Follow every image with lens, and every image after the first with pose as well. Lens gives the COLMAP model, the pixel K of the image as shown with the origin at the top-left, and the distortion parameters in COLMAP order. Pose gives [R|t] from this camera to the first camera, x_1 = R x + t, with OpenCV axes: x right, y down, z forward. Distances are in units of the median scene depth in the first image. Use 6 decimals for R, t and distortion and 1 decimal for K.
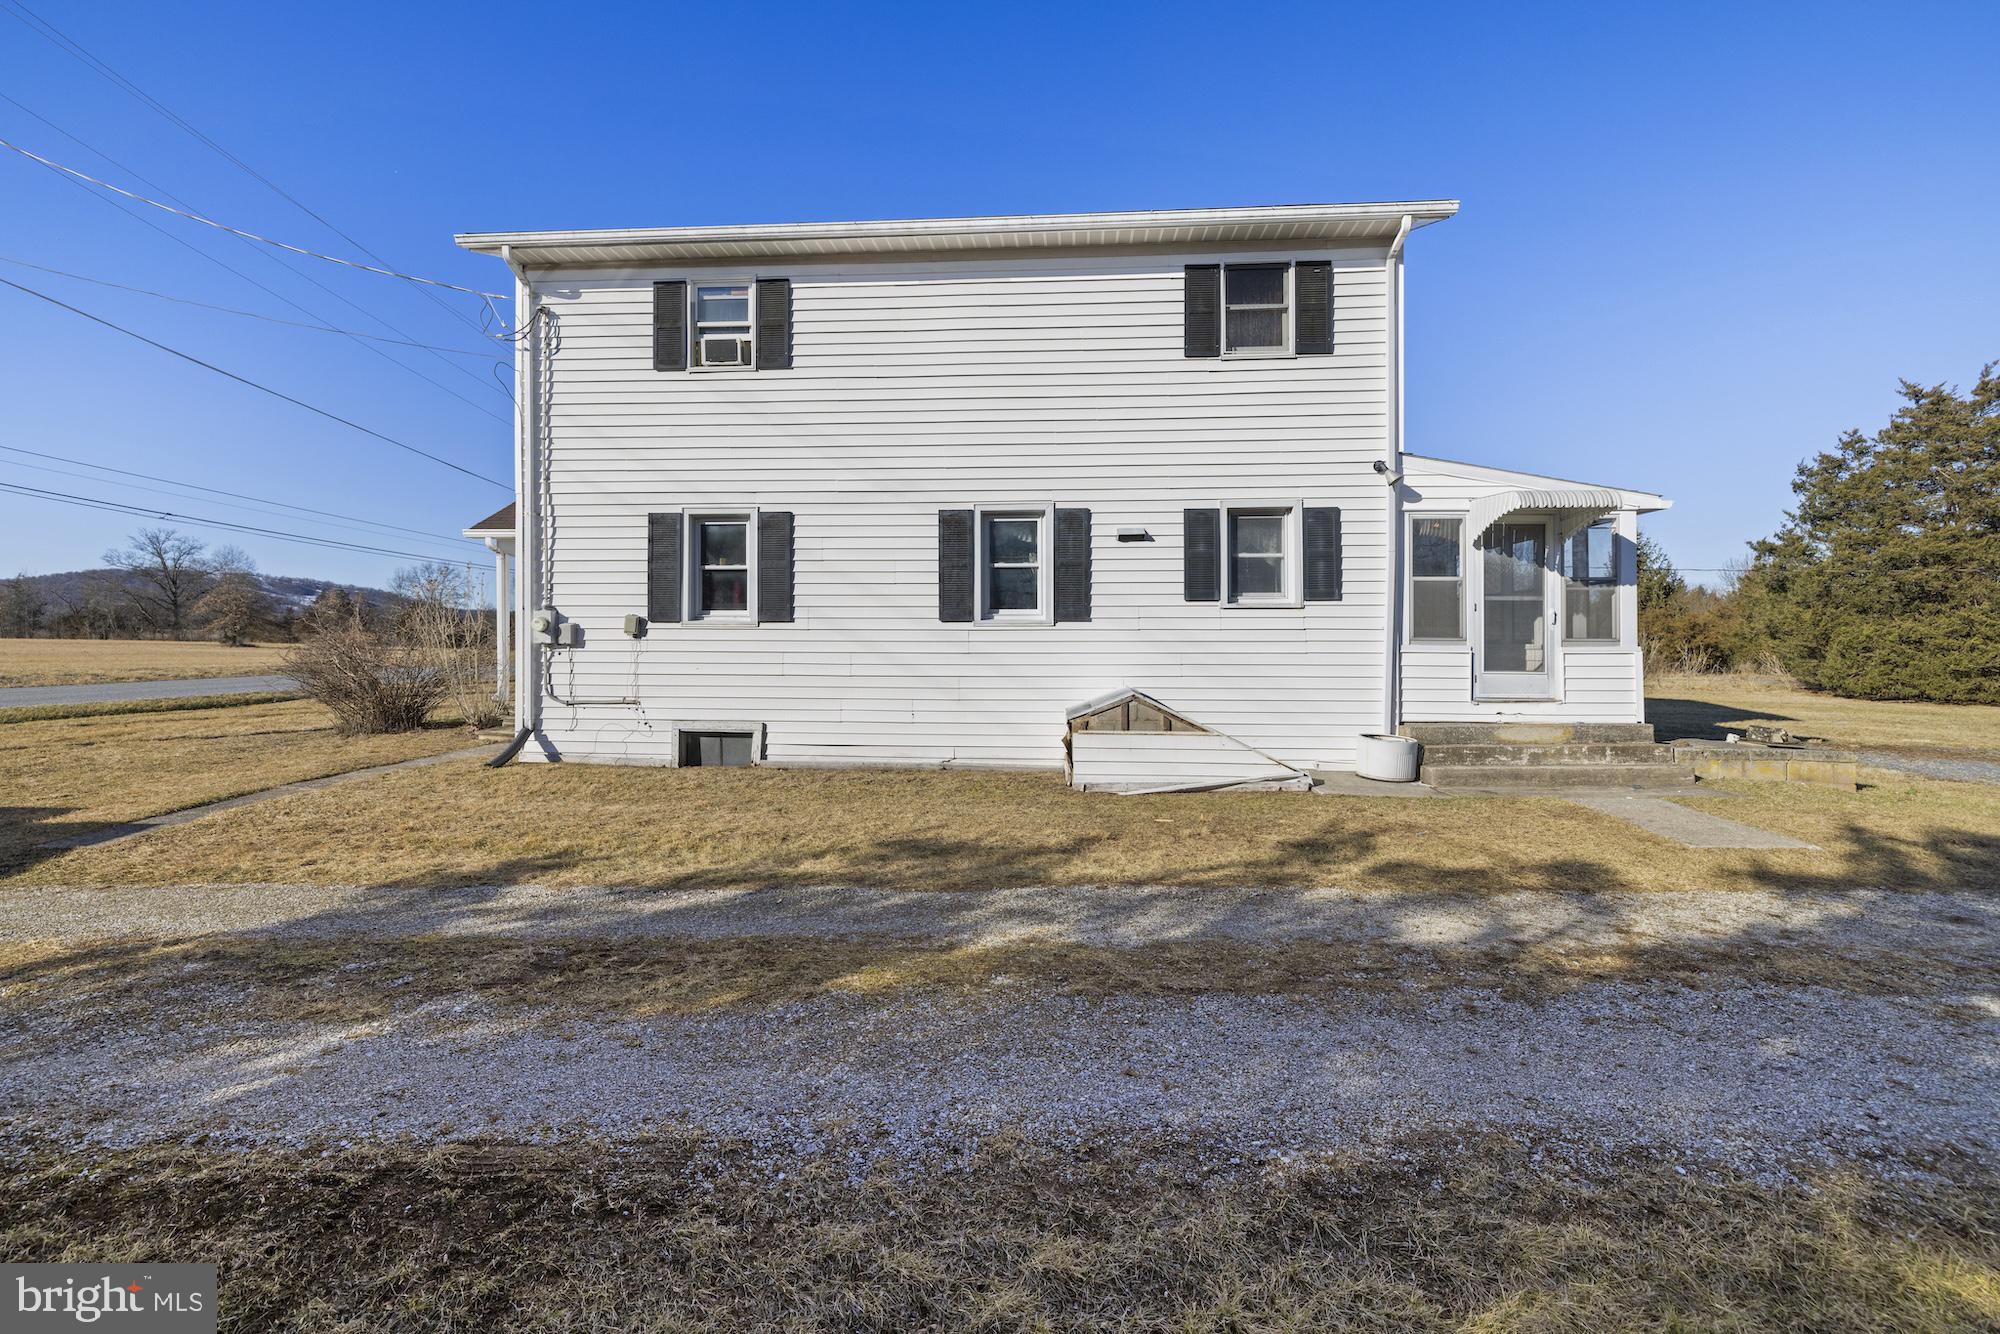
lens RADIAL K [[849.9, 0, 965.4], [0, 849.9, 614.8], [0, 0, 1]] dist [-0.000513, 0.000139]
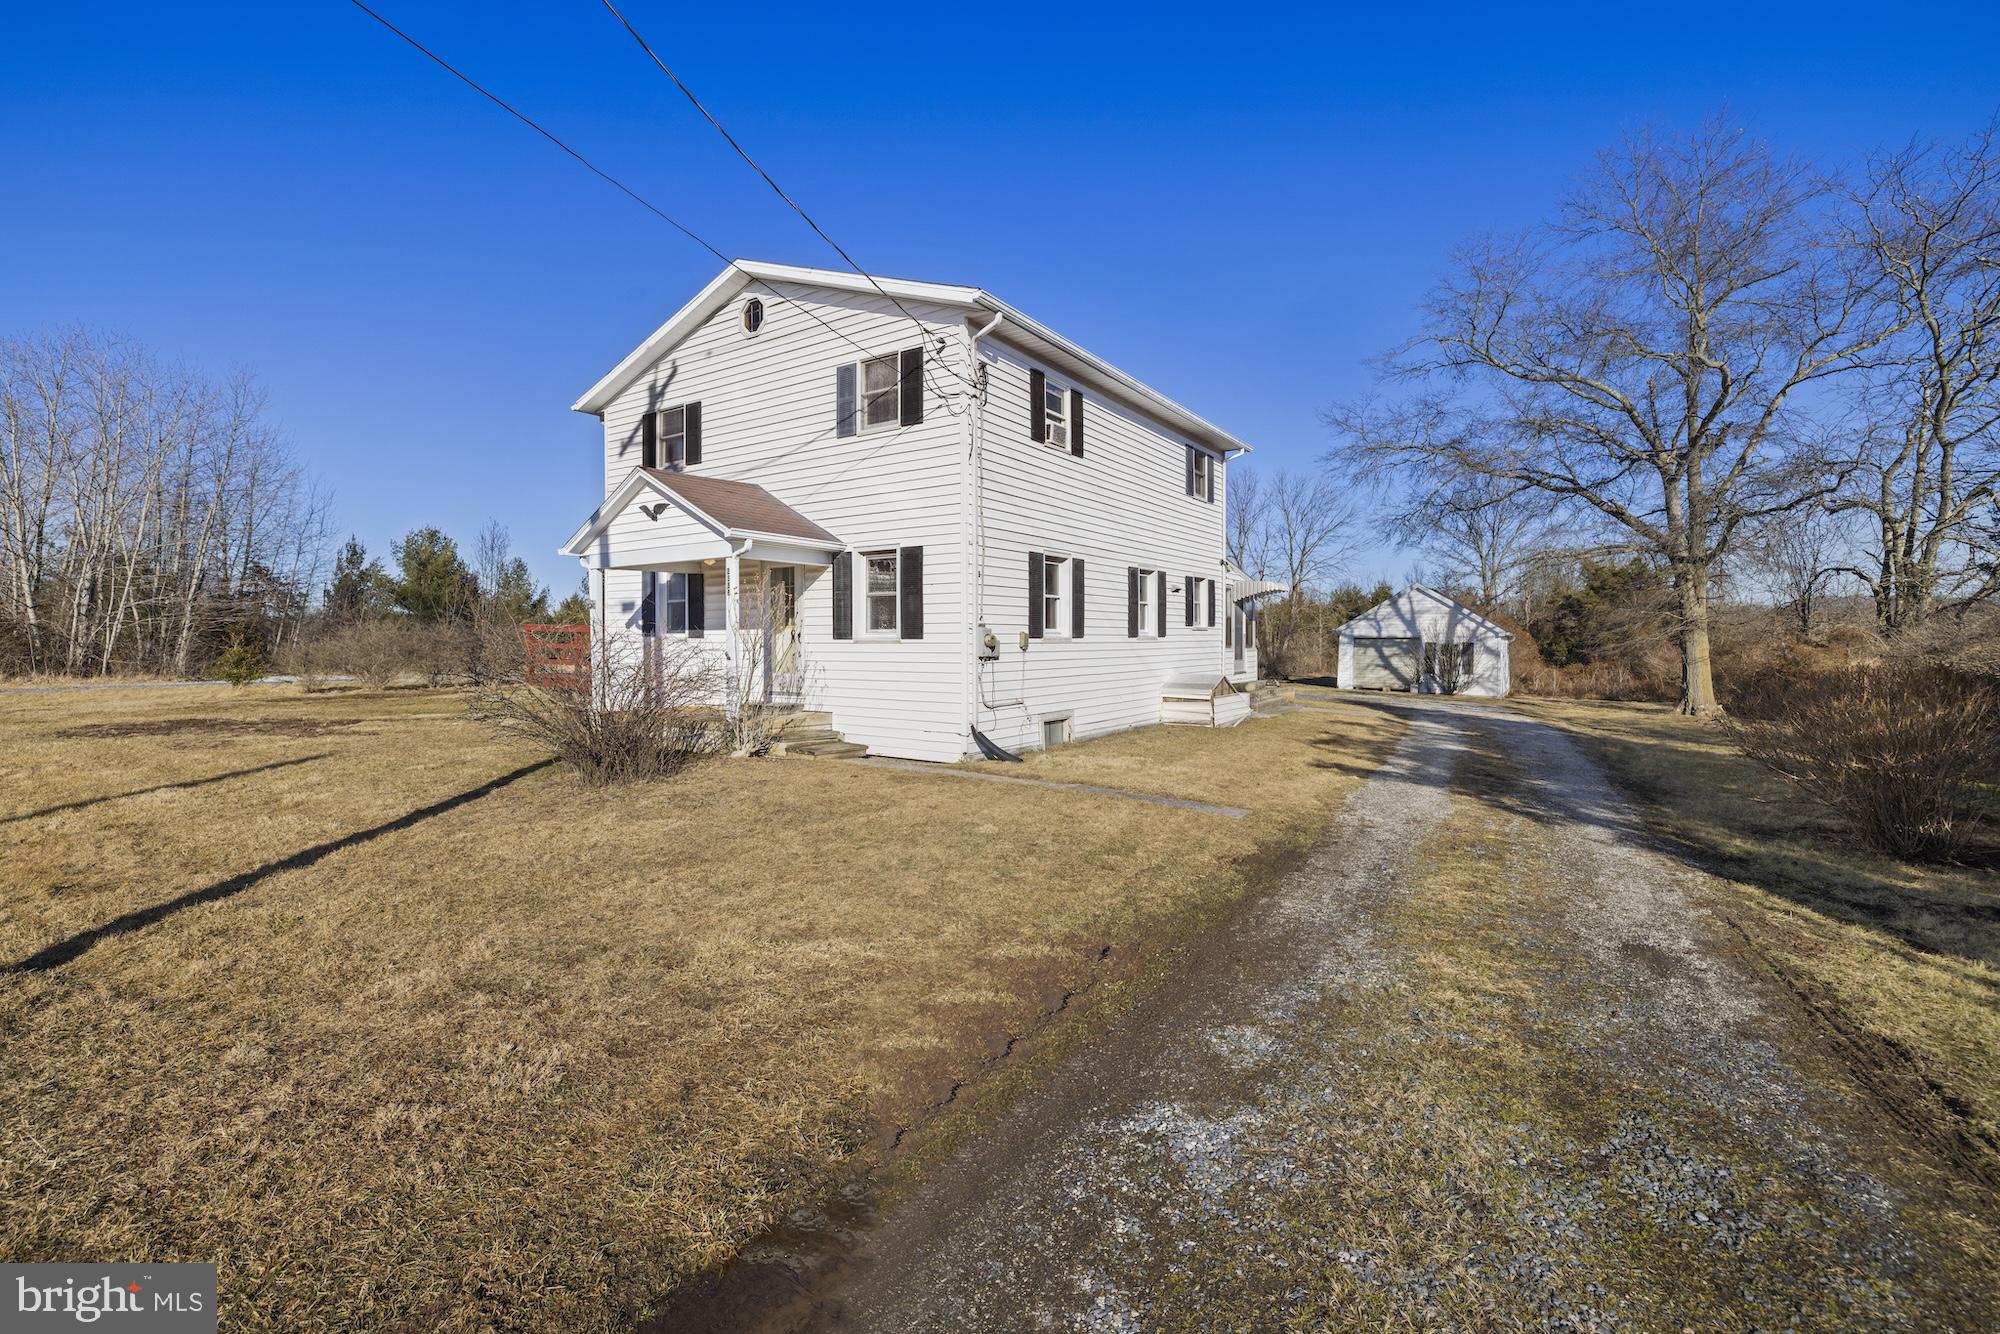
lens RADIAL K [[851.0, 0, 993.3], [0, 851.0, 640.3], [0, 0, 1]] dist [-0.000761, 0.000005]
pose [[0.511272, -0.002347, 0.859416, -1.482531], [-0.001814, 0.999991, 0.003810, 0.007332], [-0.859417, -0.003507, 0.511263, 0.401126]]
